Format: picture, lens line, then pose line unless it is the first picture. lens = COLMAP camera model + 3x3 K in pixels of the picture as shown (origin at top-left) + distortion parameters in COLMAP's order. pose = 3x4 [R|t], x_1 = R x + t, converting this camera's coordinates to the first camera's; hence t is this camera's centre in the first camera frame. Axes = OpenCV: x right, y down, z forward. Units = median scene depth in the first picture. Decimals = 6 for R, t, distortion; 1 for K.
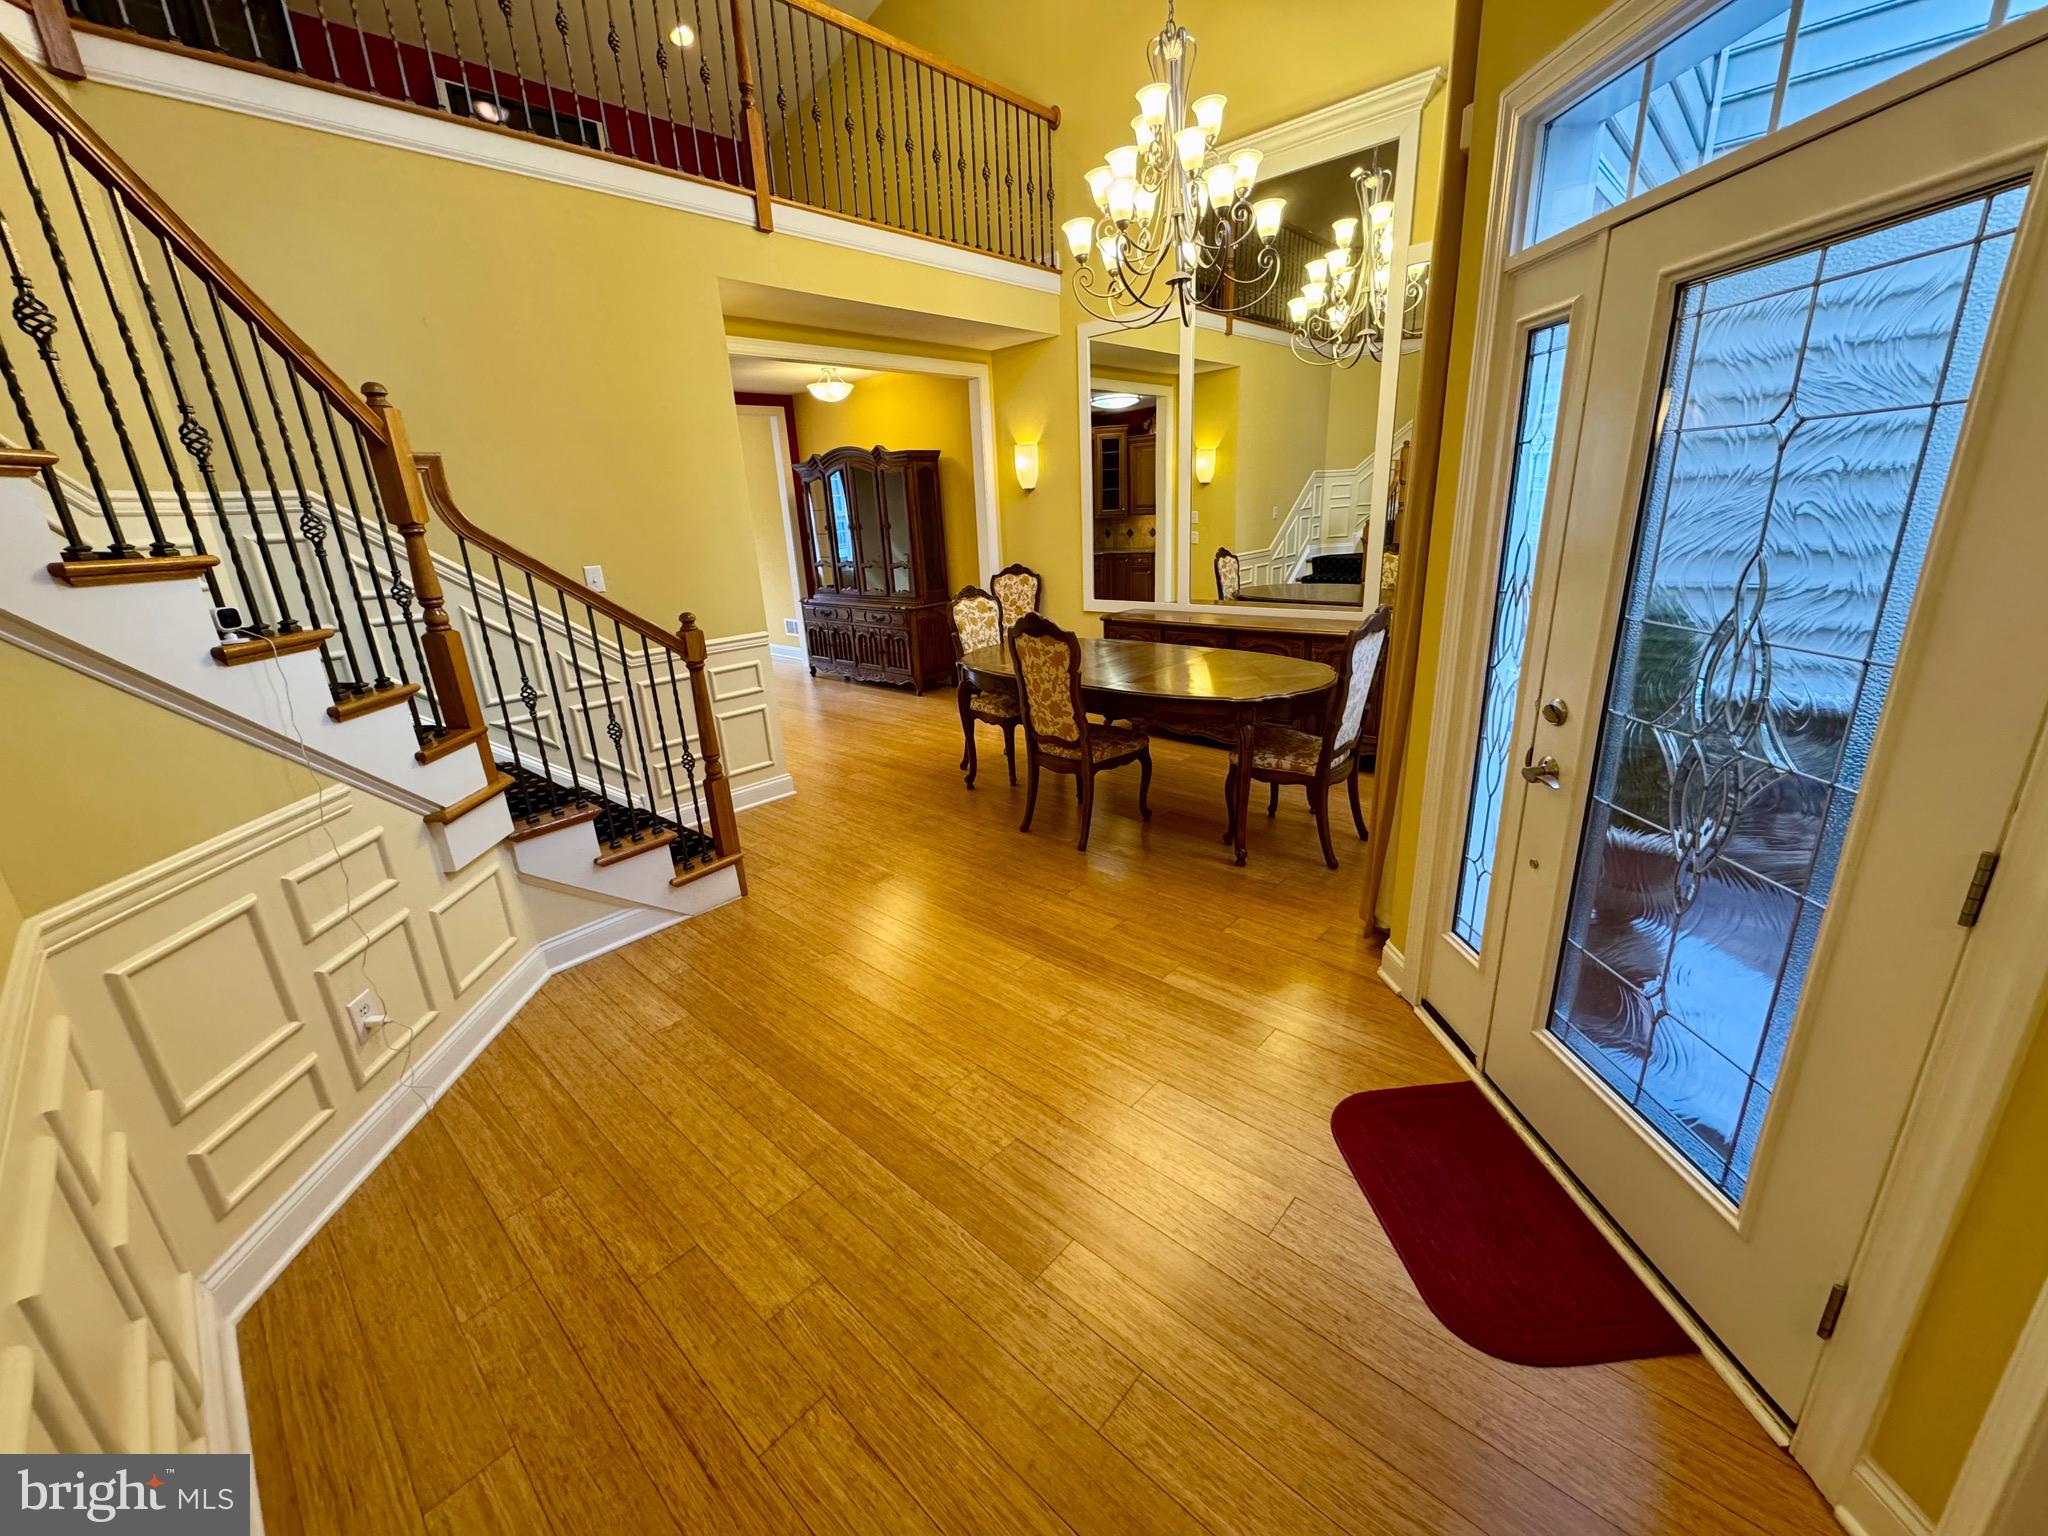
lens RADIAL K [[814.5, 0, 1025.0], [0, 814.5, 761.7], [0, 0, 1]] dist [-0.000934, 0.000100]
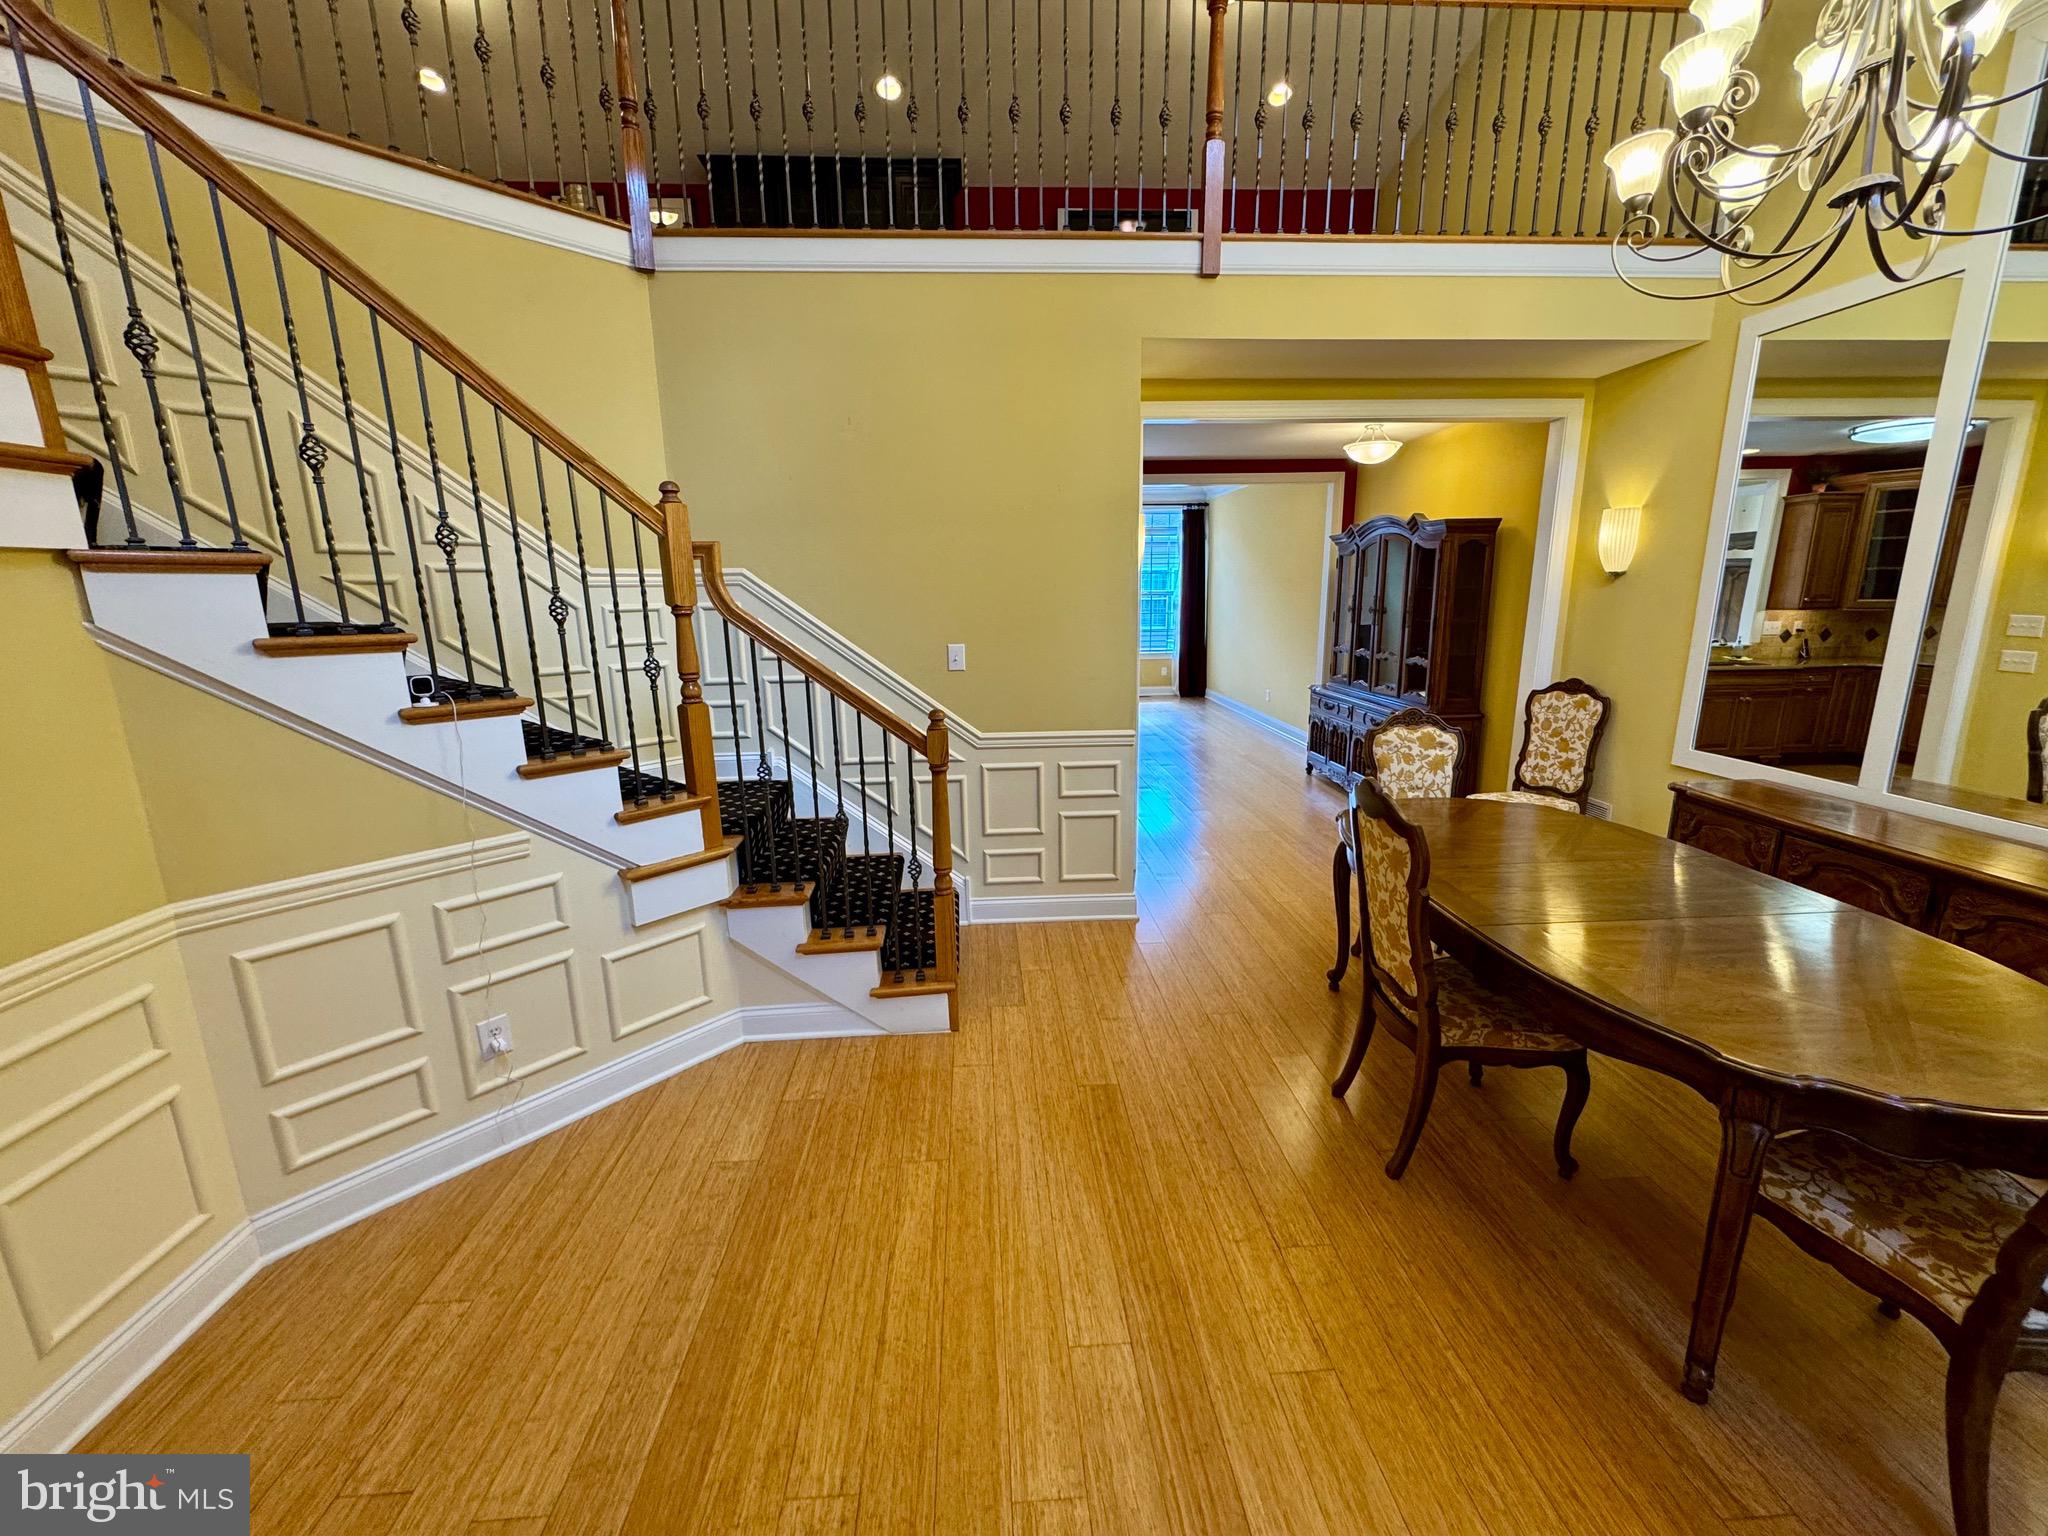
lens RADIAL K [[814.5, 0, 1021.9], [0, 814.5, 763.4], [0, 0, 1]] dist [-0.000934, 0.000100]
pose [[0.717302, 0.183227, -0.672239, 0.303976], [-0.229583, 0.973078, 0.020253, -0.187497], [0.657852, 0.139807, 0.740057, 0.457432]]
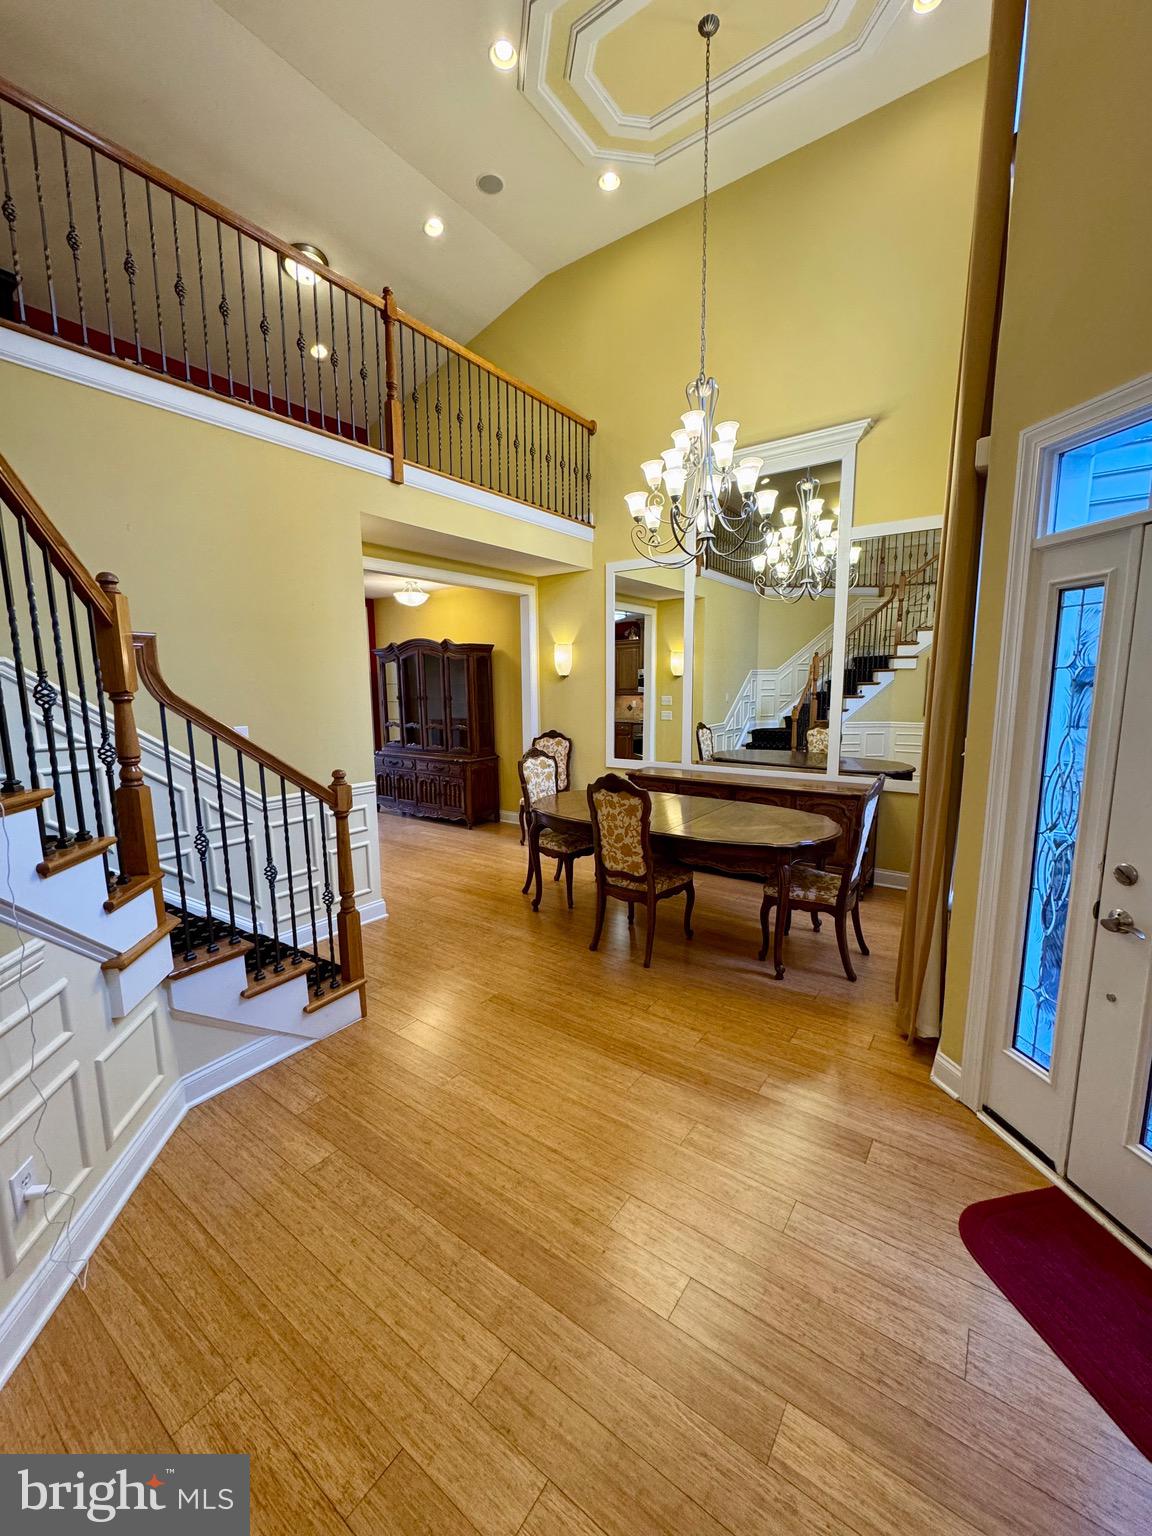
lens RADIAL K [[610.9, 0, 580.8], [0, 610.9, 767.4], [0, 0, 1]] dist [-0.000934, 0.000100]
pose [[0.992151, 0.021515, 0.123182, -0.199786], [-0.000504, 0.985767, -0.168118, -0.042872], [-0.125046, 0.166737, 0.978040, 0.100761]]
